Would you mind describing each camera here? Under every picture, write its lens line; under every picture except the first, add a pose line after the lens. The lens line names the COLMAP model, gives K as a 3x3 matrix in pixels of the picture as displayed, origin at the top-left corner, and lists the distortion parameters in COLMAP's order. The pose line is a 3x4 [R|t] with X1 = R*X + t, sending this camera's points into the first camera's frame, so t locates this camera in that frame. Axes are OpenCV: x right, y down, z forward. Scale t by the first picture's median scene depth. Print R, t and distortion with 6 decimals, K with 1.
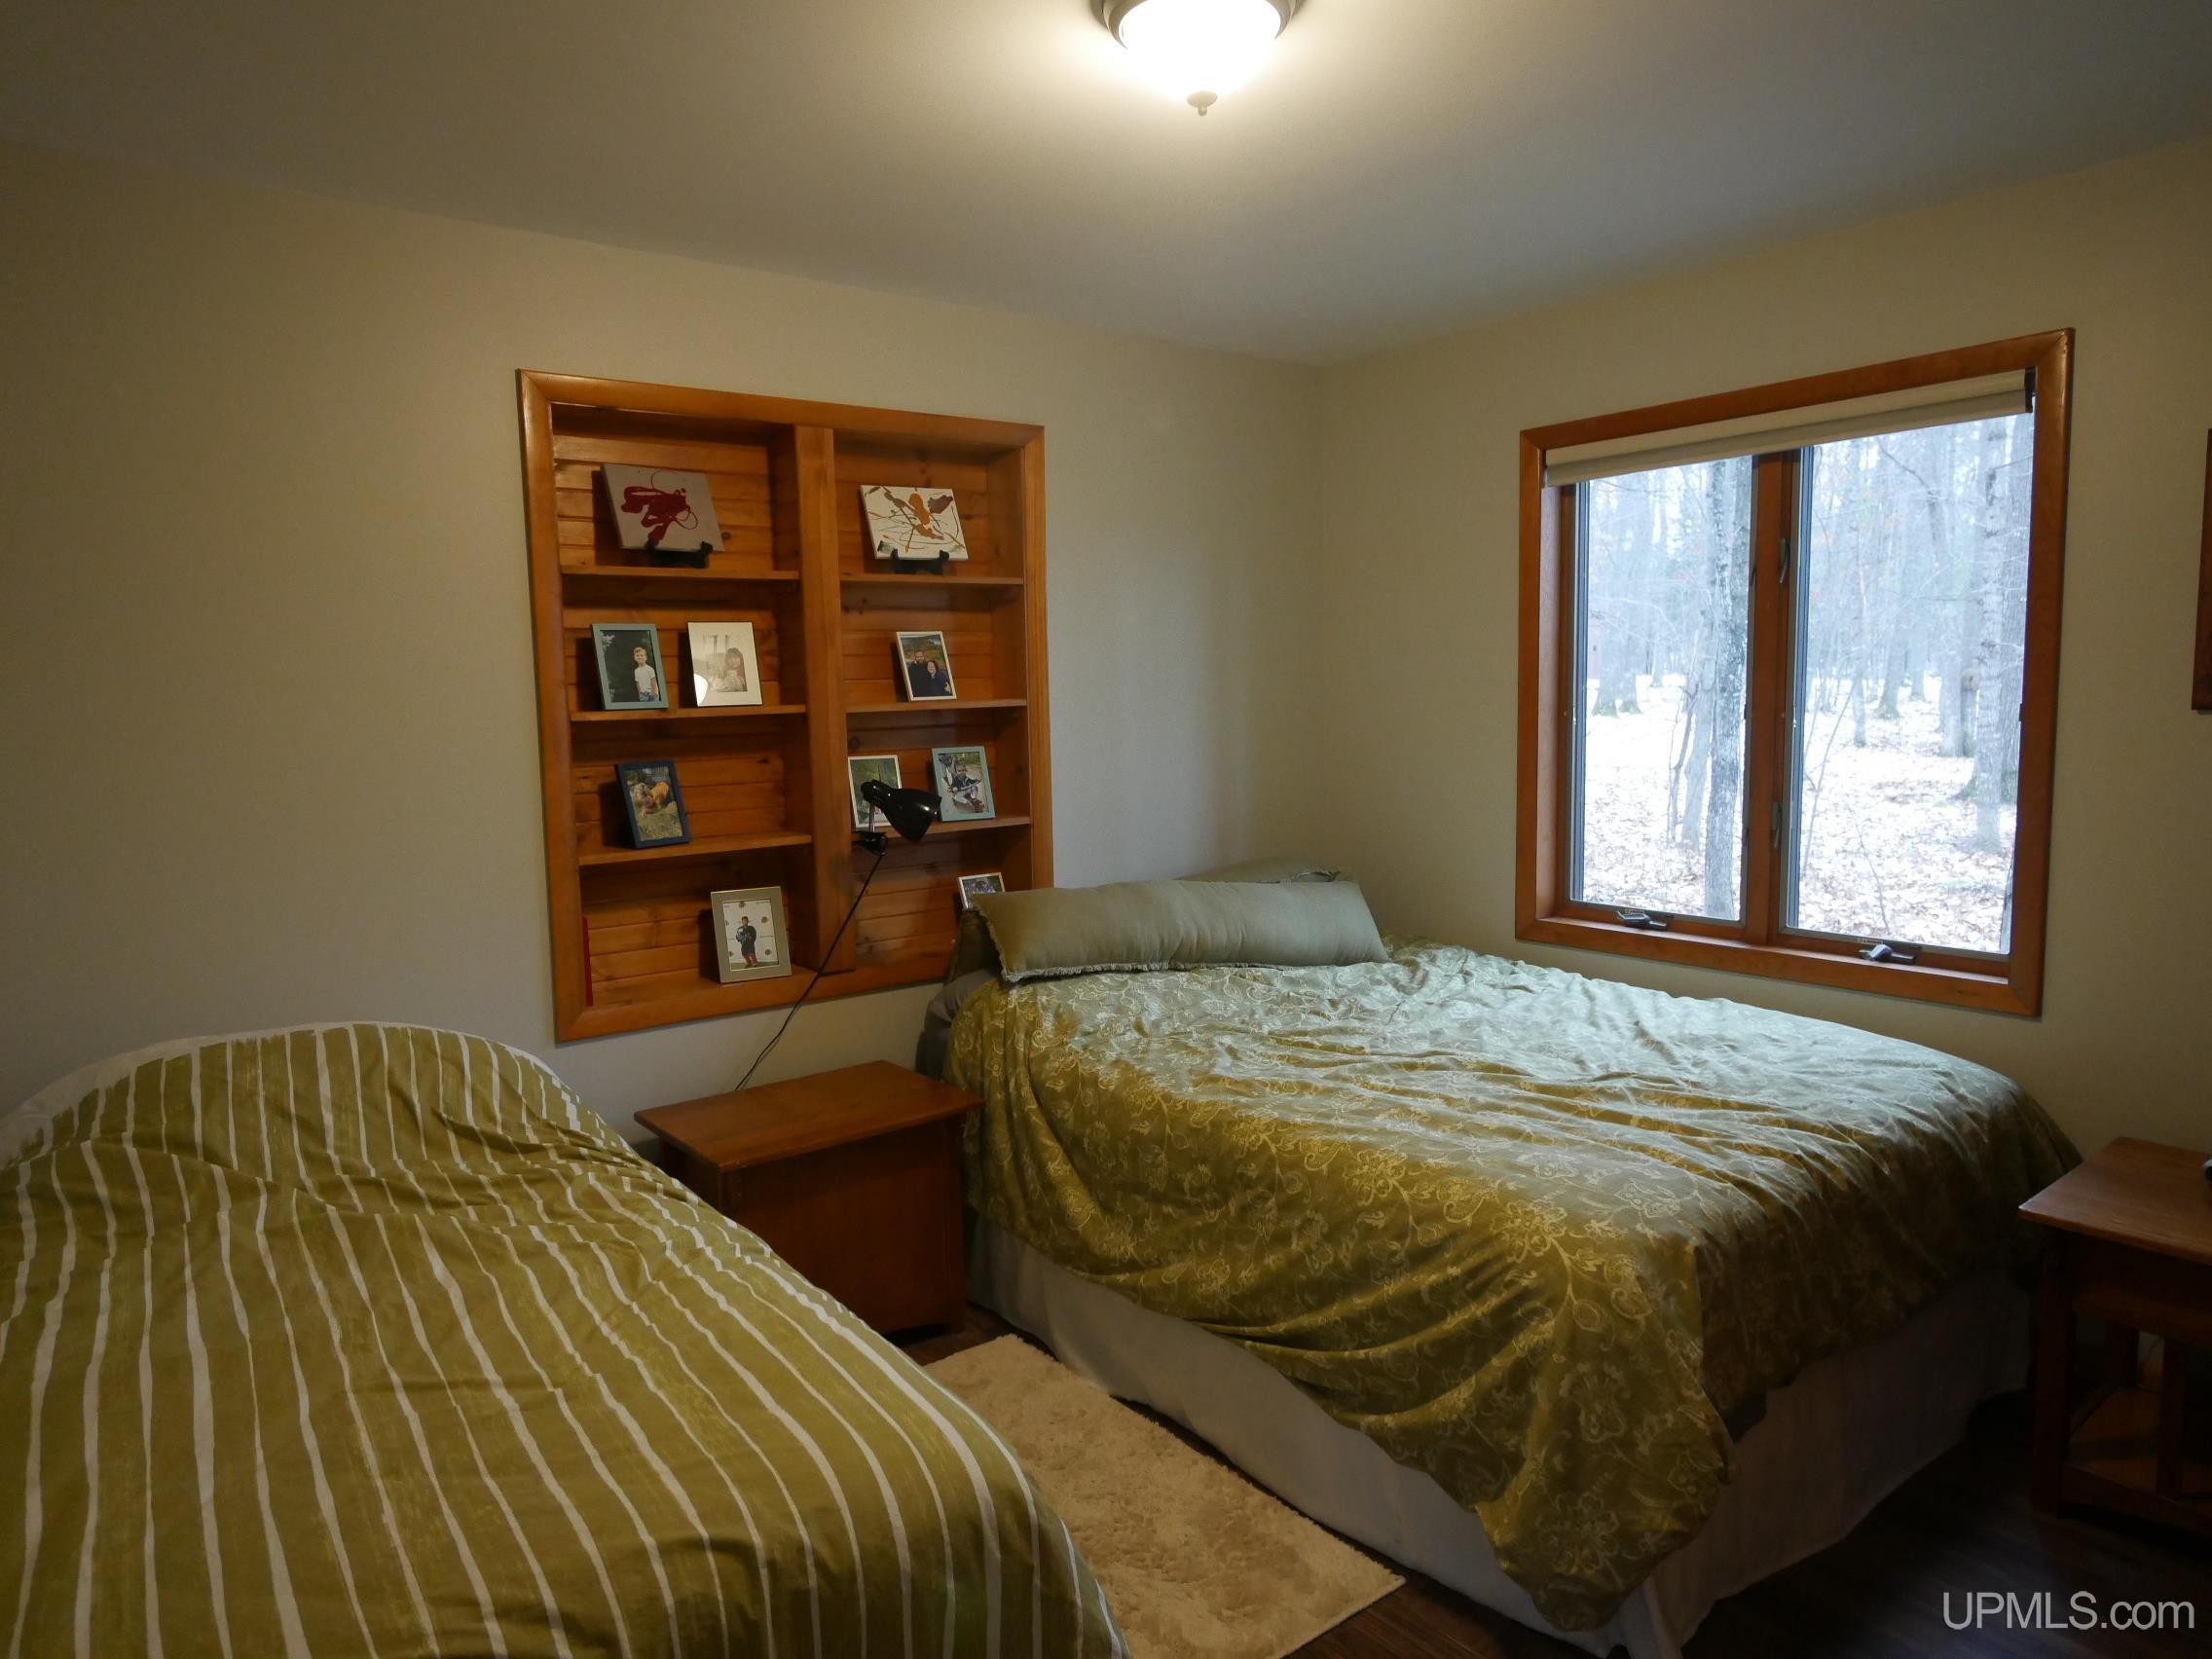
lens RADIAL K [[1397.7, 0, 1106.9], [0, 1397.7, 827.6], [0, 0, 1]] dist [0.000975, 0.000102]
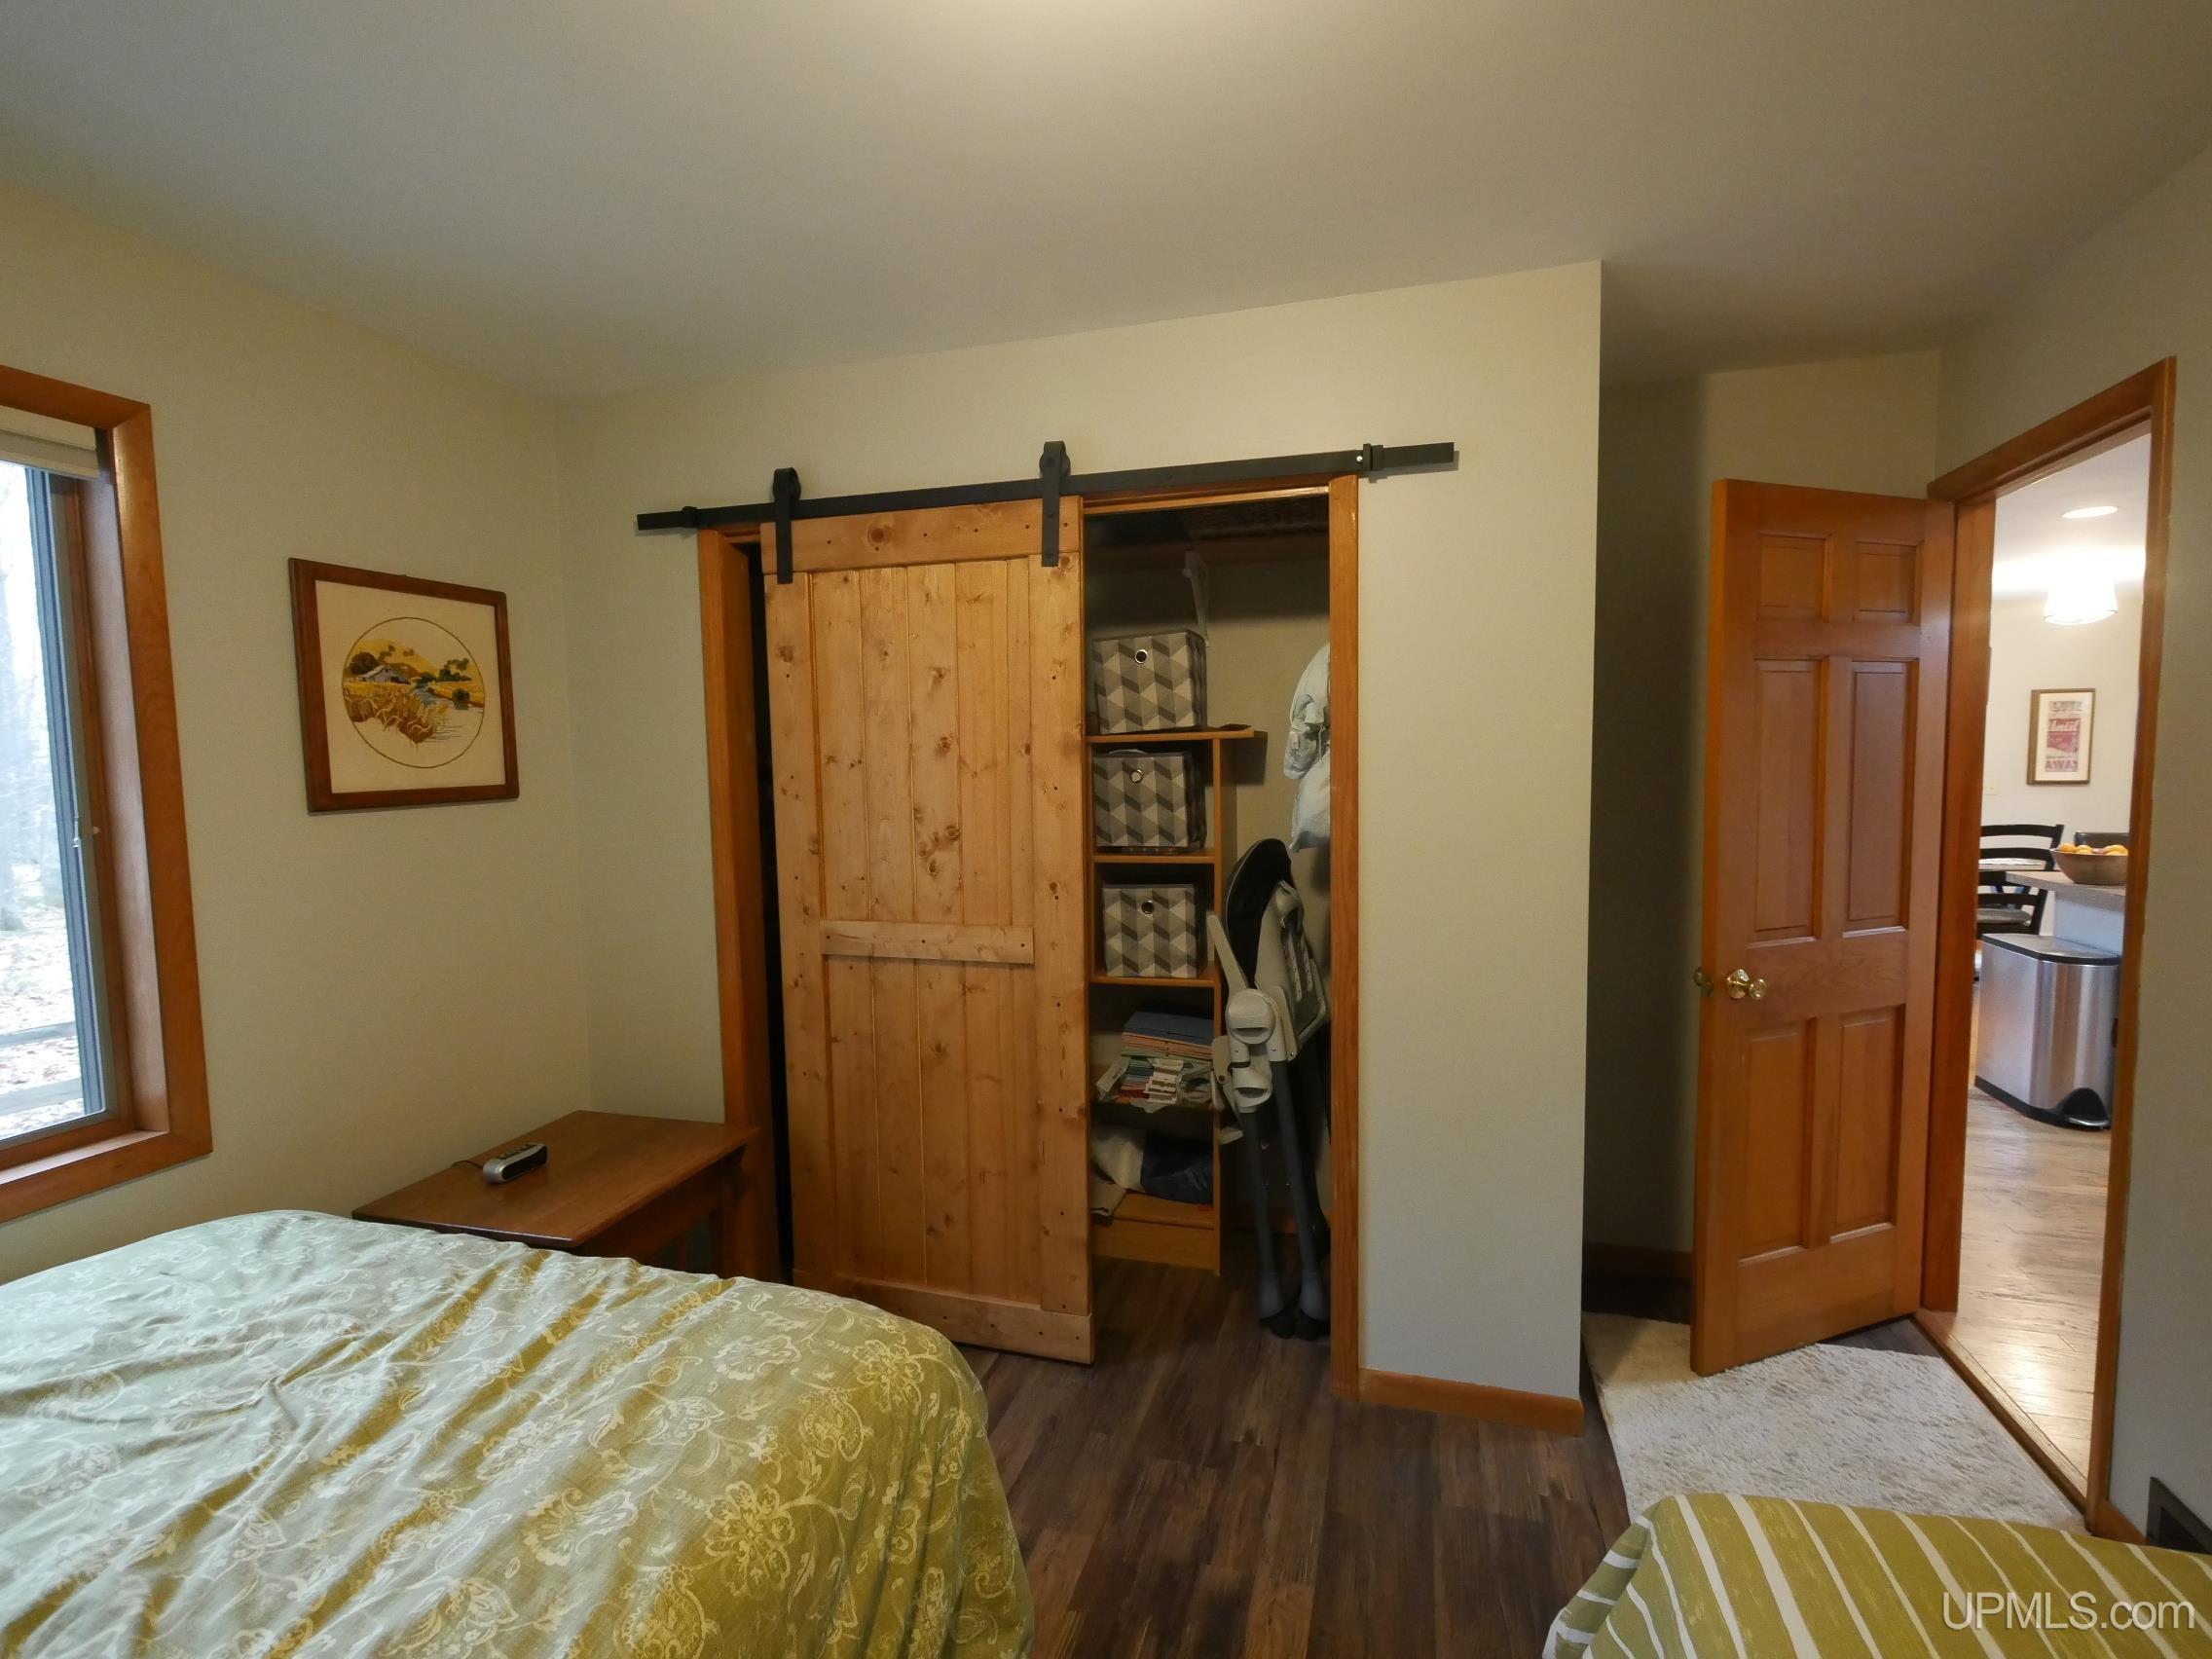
lens RADIAL K [[1017.1, 0, 1104.9], [0, 1017.1, 838.8], [0, 0, 1]] dist [-0.001068, -0.000078]
pose [[-0.579365, -0.030722, 0.814489, -0.242740], [0.113120, 0.986588, 0.117679, -0.091476], [-0.807180, 0.160314, -0.568119, 0.993641]]
